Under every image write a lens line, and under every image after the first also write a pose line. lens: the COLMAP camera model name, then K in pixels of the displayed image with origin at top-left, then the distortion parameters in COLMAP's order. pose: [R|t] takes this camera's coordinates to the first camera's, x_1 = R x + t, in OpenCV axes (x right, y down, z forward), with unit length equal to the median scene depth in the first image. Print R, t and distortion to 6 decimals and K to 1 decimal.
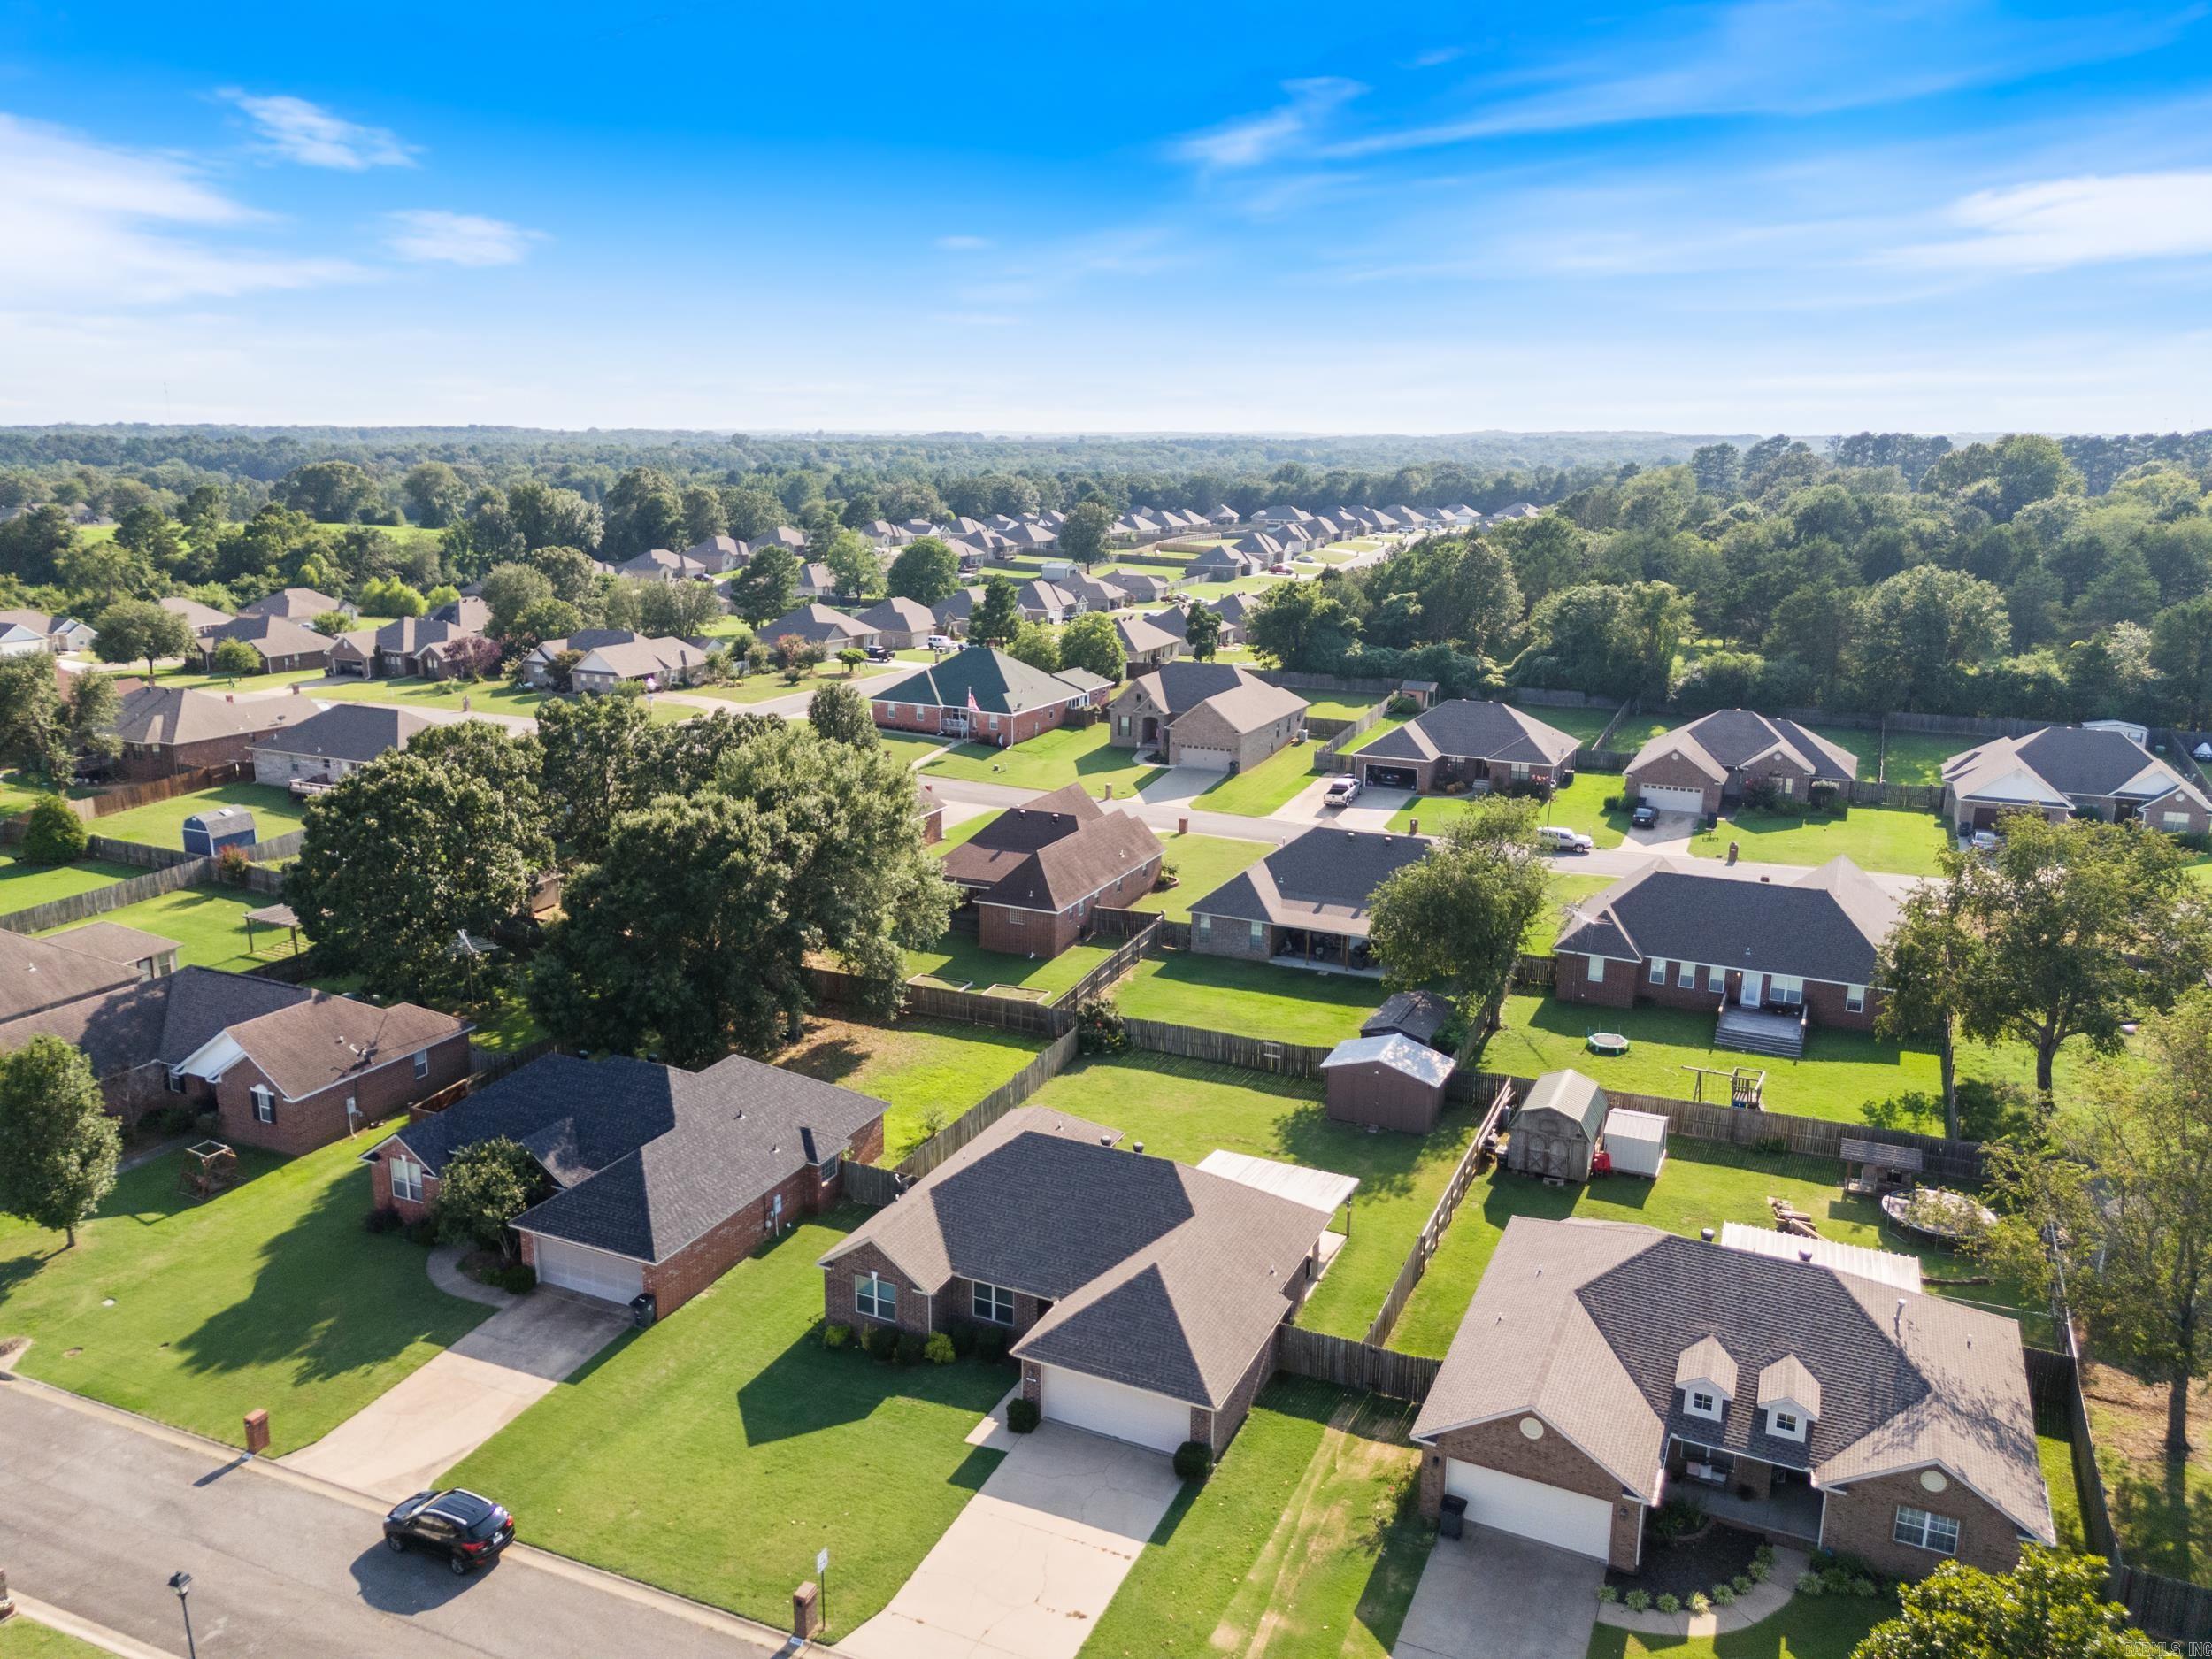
lens RADIAL K [[1615.0, 0, 1103.0], [0, 1615.0, 834.1], [0, 0, 1]] dist [0.076306, -0.075686]
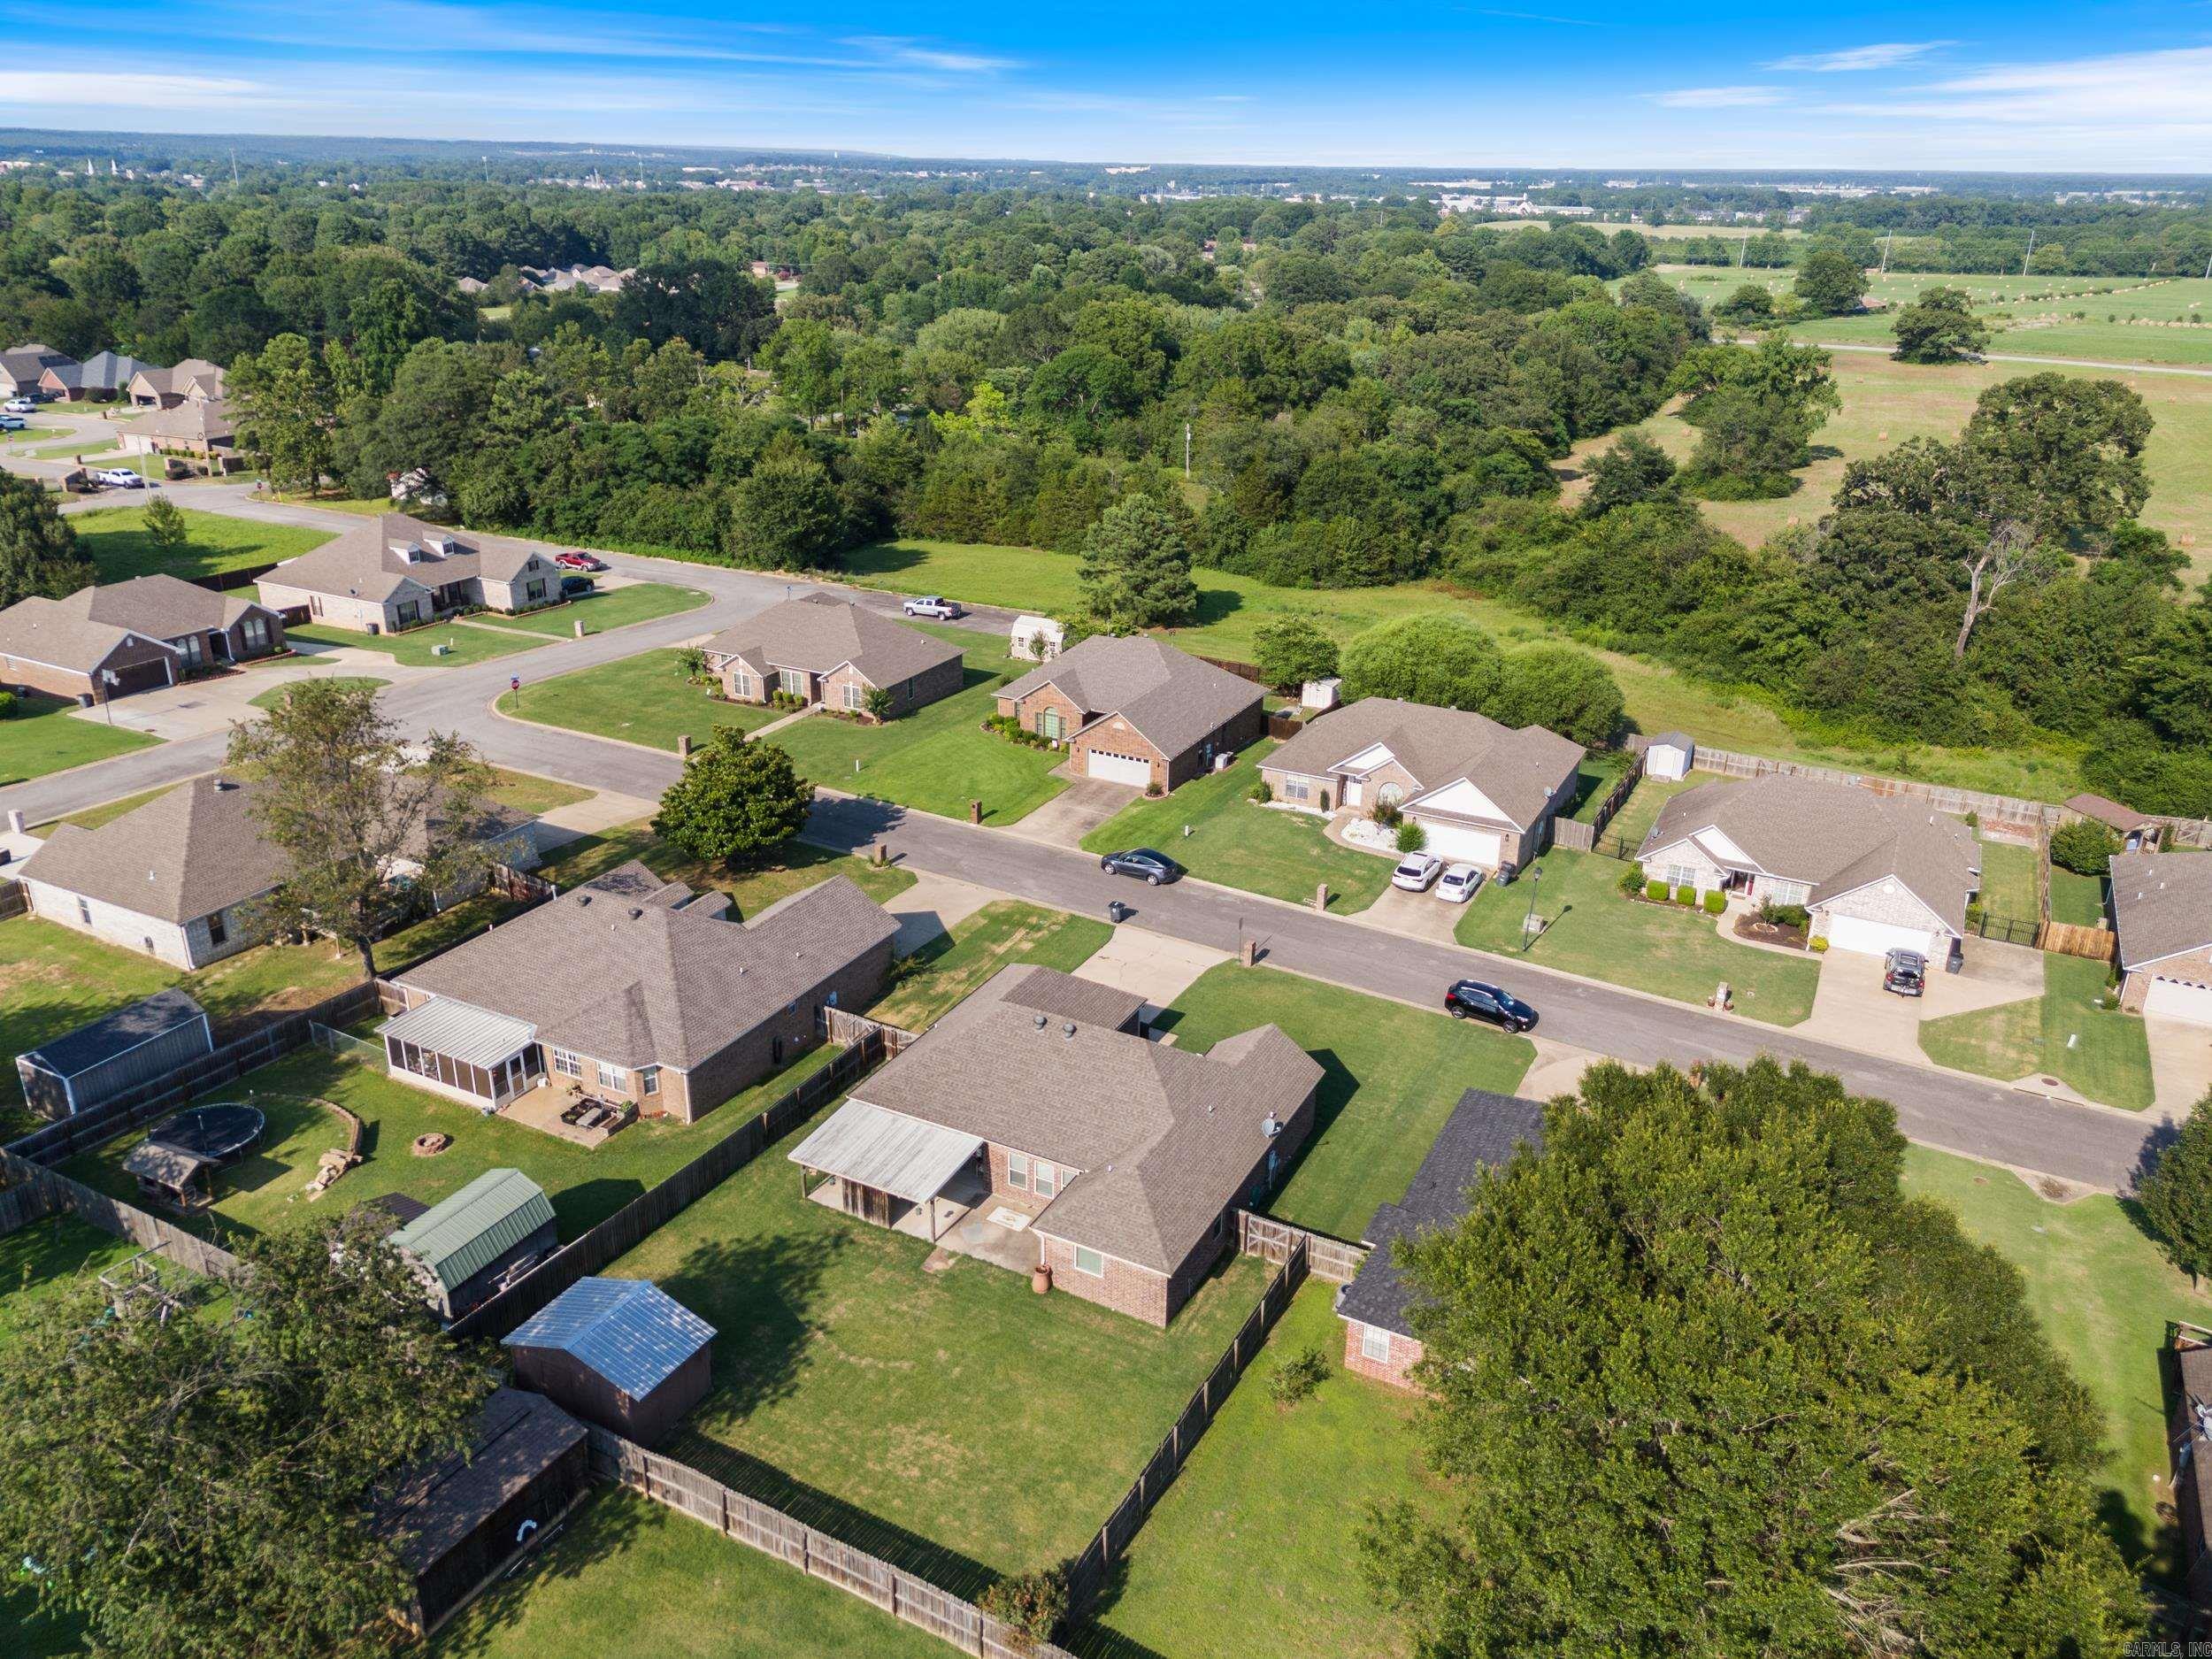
lens RADIAL K [[1615.0, 0, 1089.9], [0, 1615.0, 839.1], [0, 0, 1]] dist [0.076306, -0.075686]
pose [[-0.998639, -0.039215, 0.034390, -0.031719], [-0.011204, 0.805229, 0.592858, -0.389545], [-0.050941, 0.591666, -0.804572, 1.310880]]
